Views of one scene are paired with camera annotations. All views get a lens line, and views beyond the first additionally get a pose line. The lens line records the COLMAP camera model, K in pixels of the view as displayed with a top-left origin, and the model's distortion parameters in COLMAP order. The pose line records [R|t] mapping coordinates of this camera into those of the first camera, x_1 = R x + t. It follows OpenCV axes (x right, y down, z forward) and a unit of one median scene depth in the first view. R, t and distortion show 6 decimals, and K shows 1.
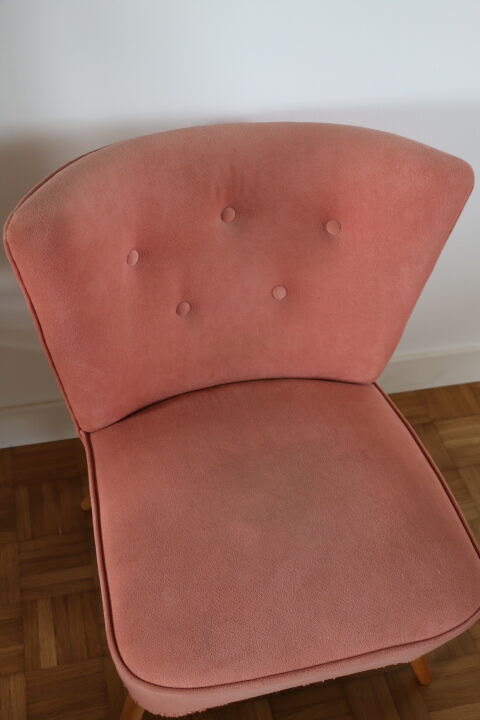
lens RADIAL K [[811.1, 0, 240.0], [0, 811.1, 360.0], [0, 0, 1]] dist [-0.098174, 0.433491]
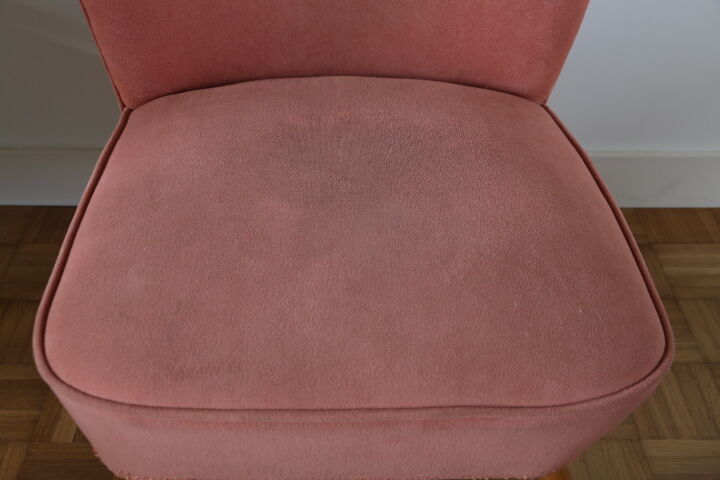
lens RADIAL K [[811.1, 0, 356.6], [0, 811.1, 232.3], [0, 0, 1]] dist [-0.098174, 0.433491]
pose [[0.975464, 0.102692, -0.194739, 0.154867], [-0.122687, 0.988028, -0.093529, 0.223190], [0.182803, 0.115126, 0.976386, 0.294214]]
